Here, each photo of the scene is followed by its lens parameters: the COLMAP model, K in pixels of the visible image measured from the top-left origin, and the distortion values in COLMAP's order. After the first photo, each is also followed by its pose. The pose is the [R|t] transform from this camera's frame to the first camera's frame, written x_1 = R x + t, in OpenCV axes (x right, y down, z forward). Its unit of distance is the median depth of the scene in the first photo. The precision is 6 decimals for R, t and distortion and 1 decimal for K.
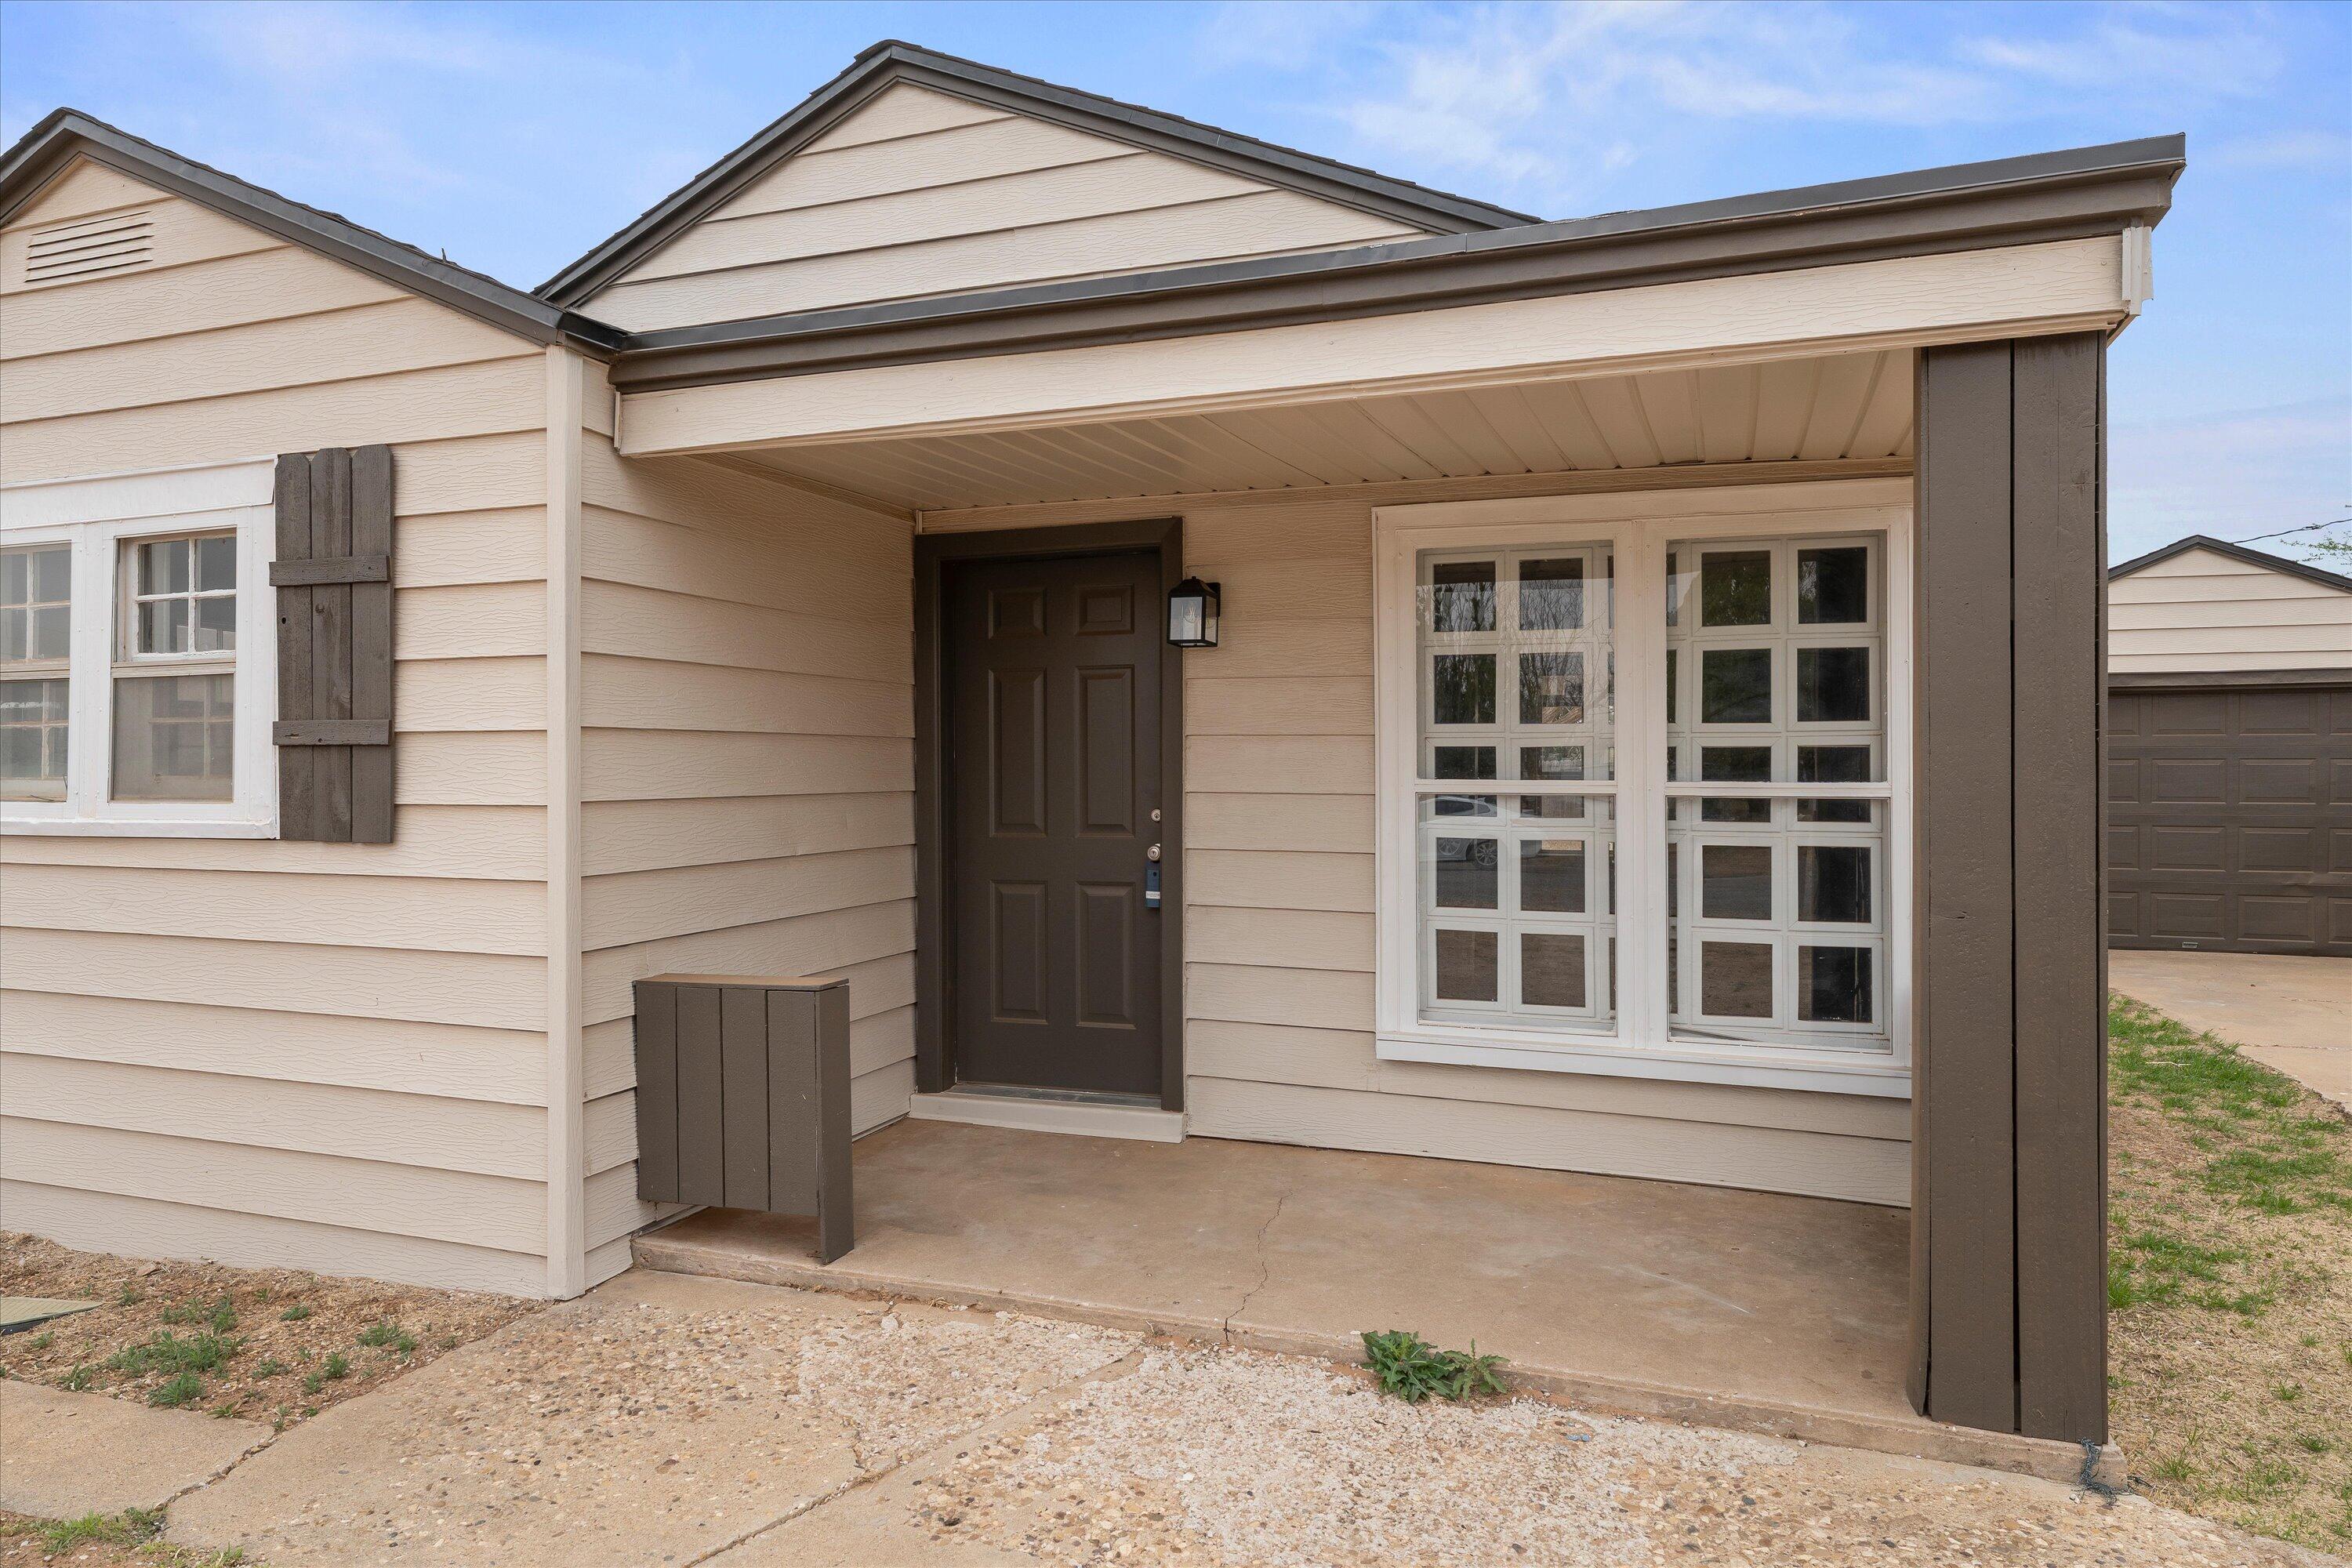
lens RADIAL K [[1381.4, 0, 1176.0], [0, 1381.4, 784.0], [0, 0, 1]] dist [0.000103, 0.001462]
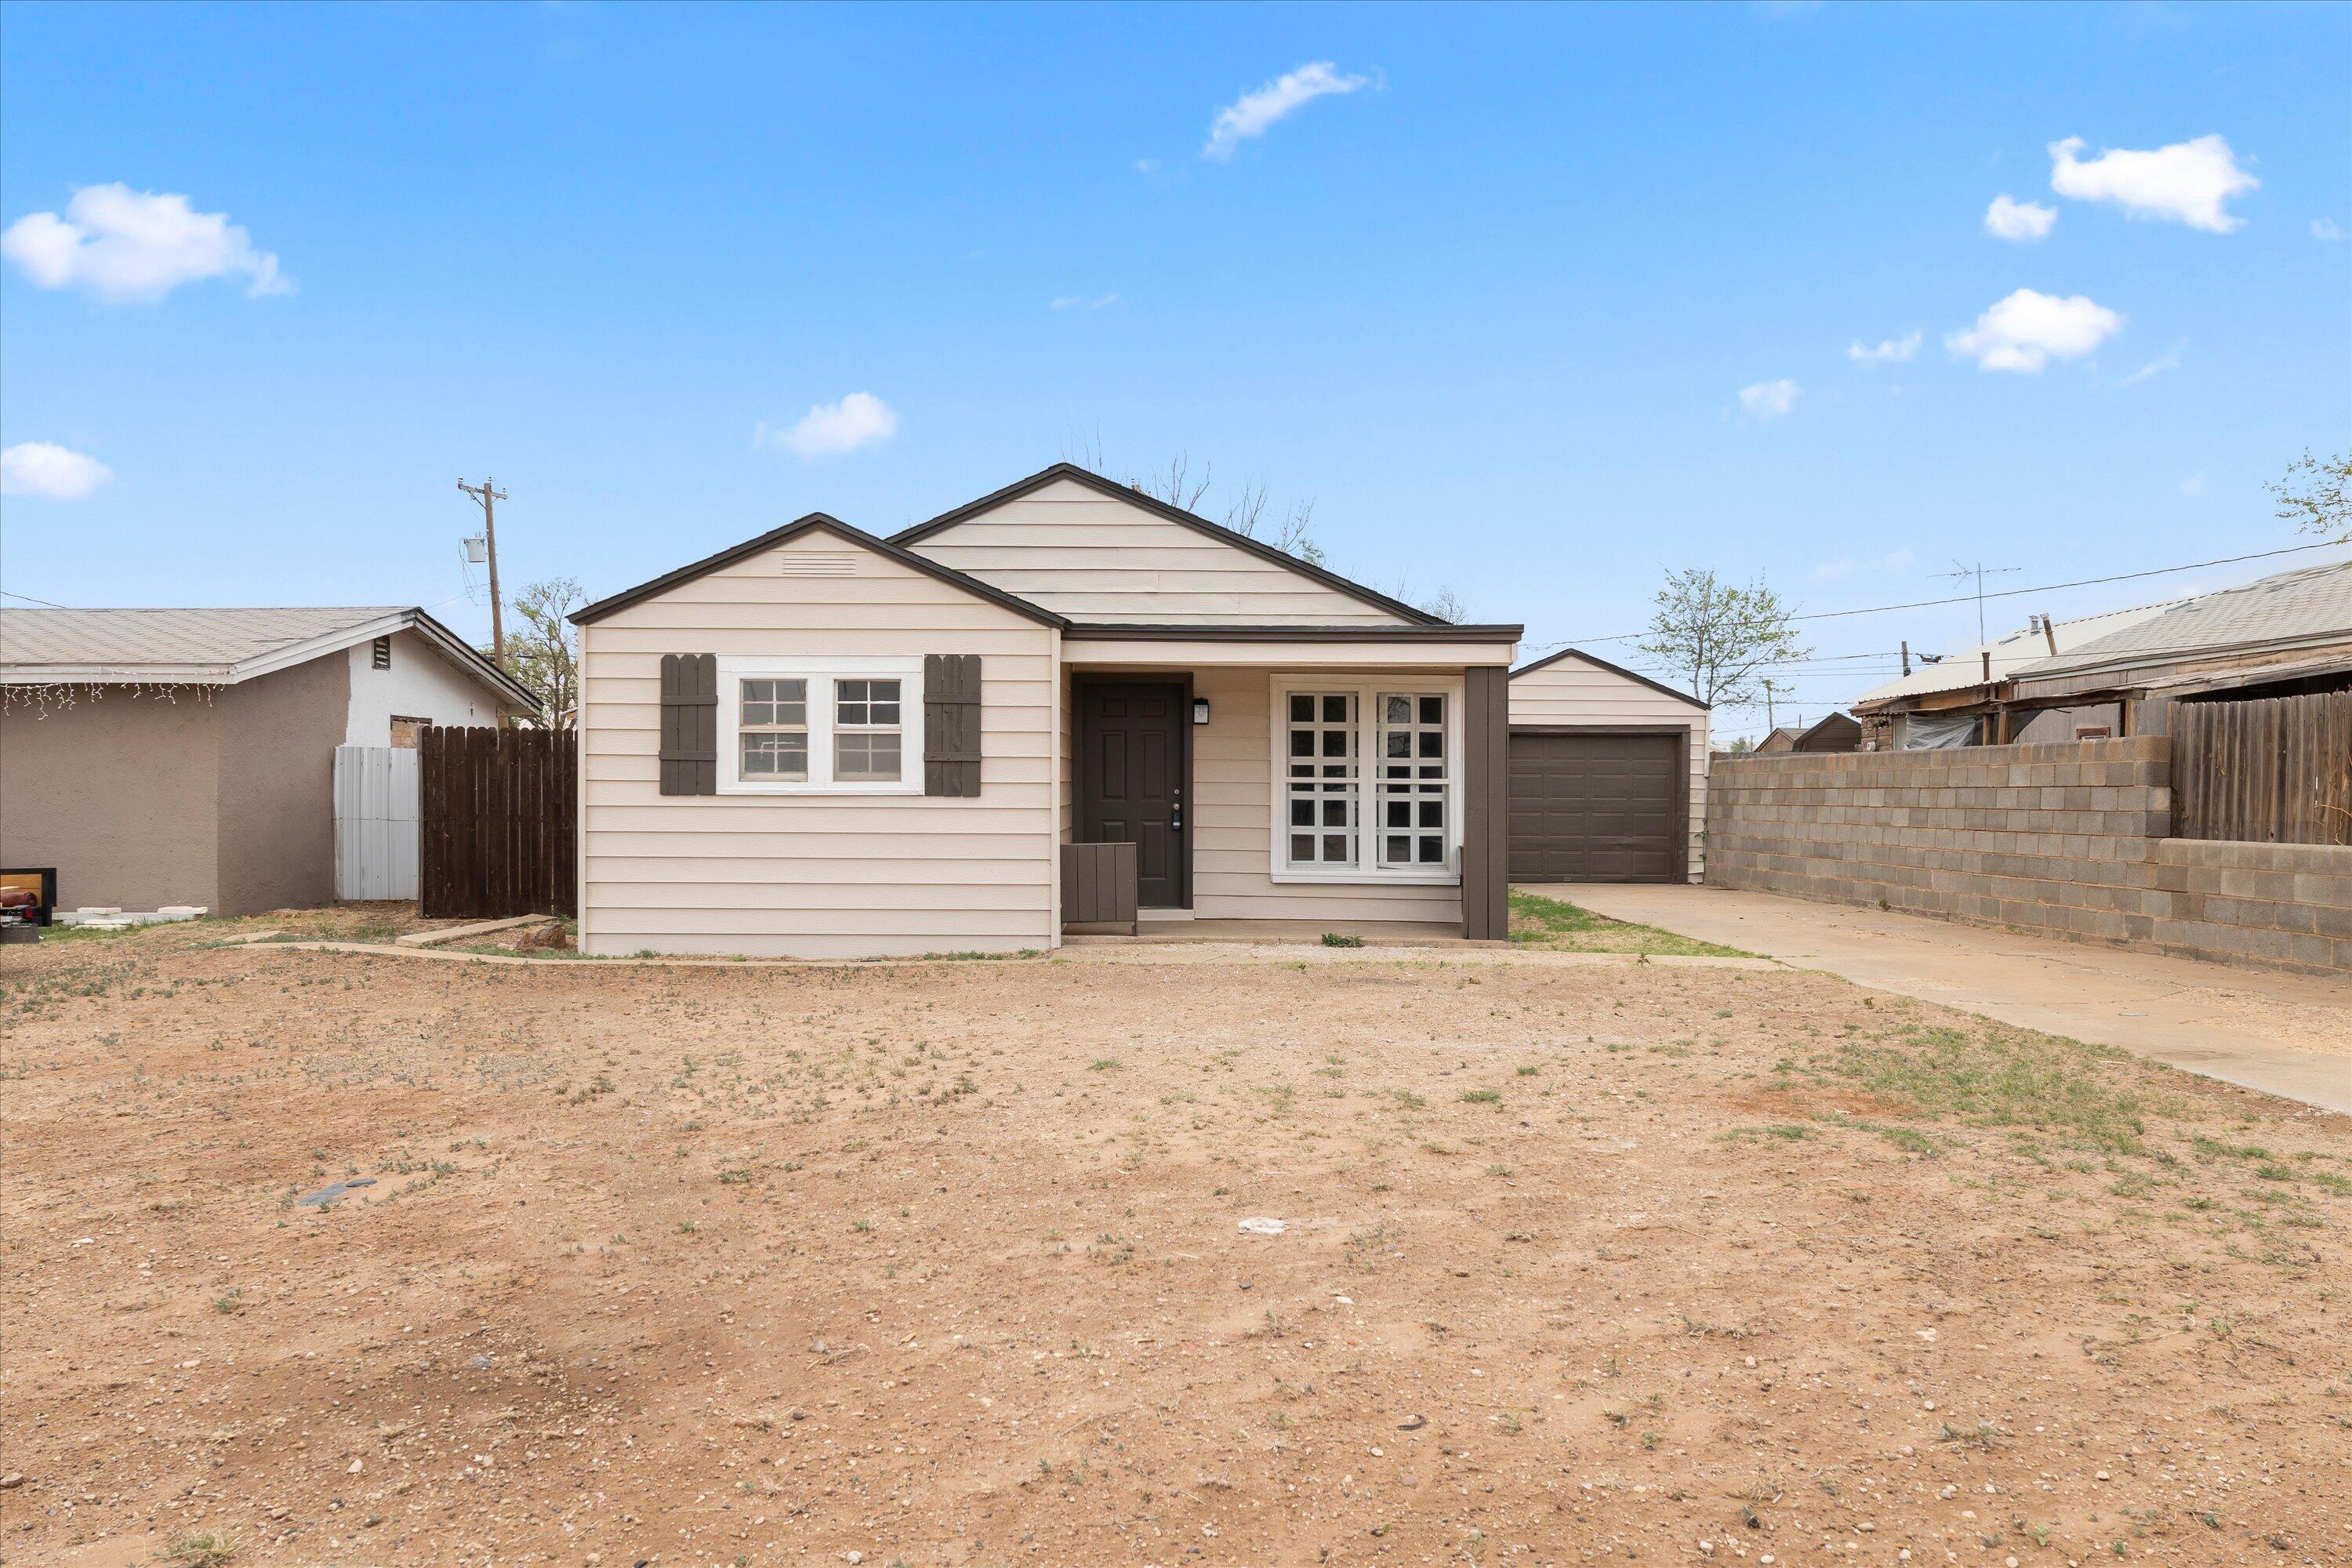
lens RADIAL K [[1091.9, 0, 1171.0], [0, 1091.9, 779.8], [0, 0, 1]] dist [0.000586, 0.000588]
pose [[0.963107, 0.006326, 0.269046, -0.641548], [-0.003800, 0.999944, -0.009911, 0.024677], [-0.269093, 0.008523, 0.963076, -1.022380]]
